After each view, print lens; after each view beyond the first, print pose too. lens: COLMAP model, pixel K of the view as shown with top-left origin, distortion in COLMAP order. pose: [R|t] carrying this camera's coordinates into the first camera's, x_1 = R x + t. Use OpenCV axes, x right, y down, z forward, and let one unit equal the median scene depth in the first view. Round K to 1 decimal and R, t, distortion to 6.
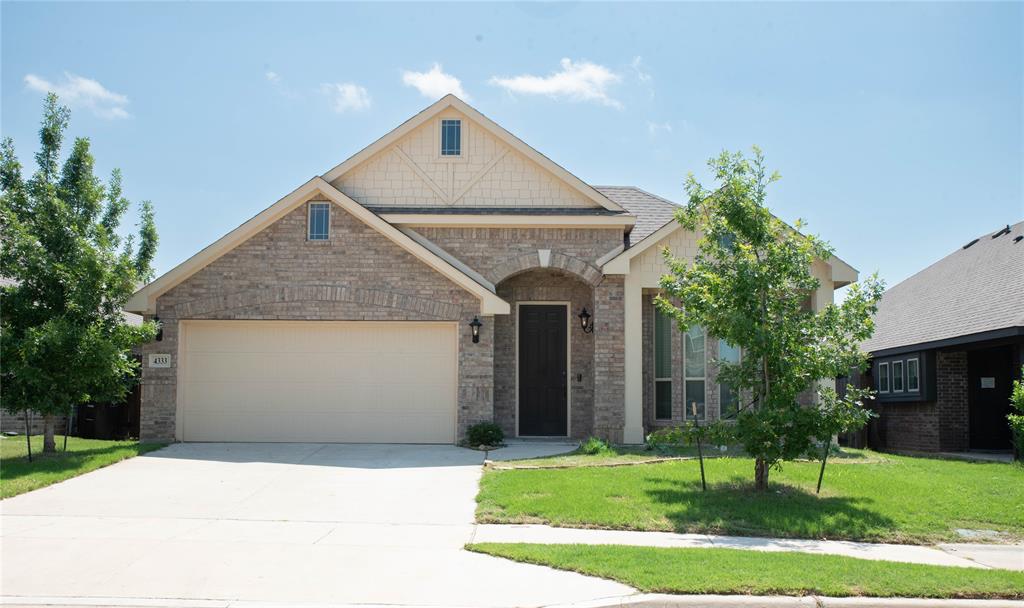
lens RADIAL K [[949.5, 0, 523.3], [0, 949.5, 344.5], [0, 0, 1]] dist [-0.052980, -0.001705]
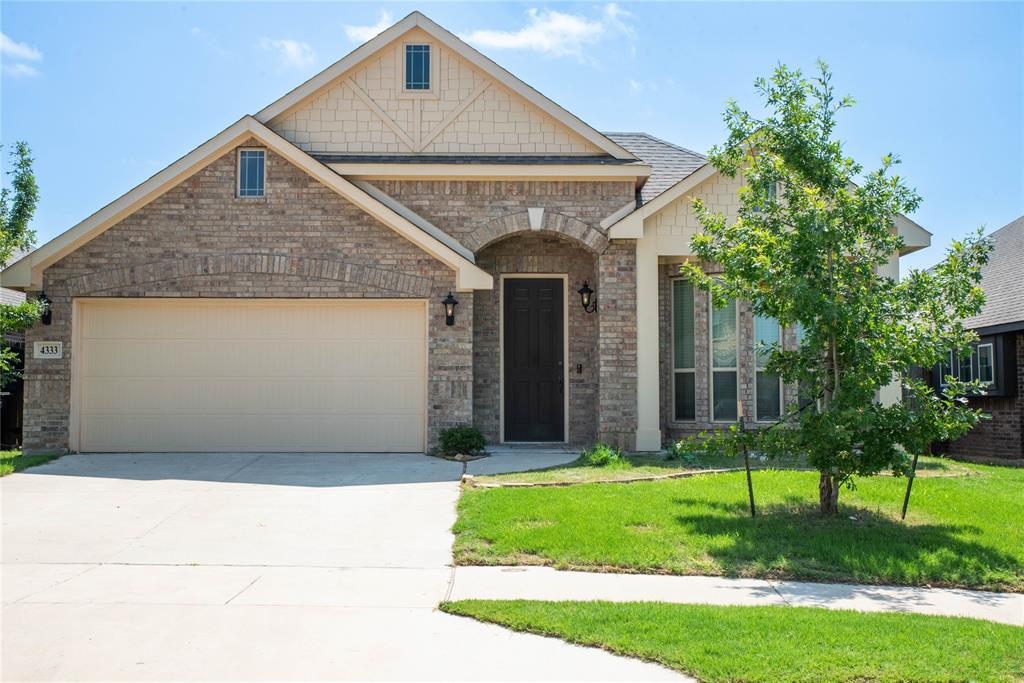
lens RADIAL K [[1069.2, 0, 512.0], [0, 1069.2, 341.5], [0, 0, 1]] dist [-0.002514, 0.005798]
pose [[0.999934, -0.004387, 0.010634, -0.007856], [0.004297, 0.999955, 0.008431, 0.004360], [-0.010671, -0.008384, 0.999908, 0.102226]]
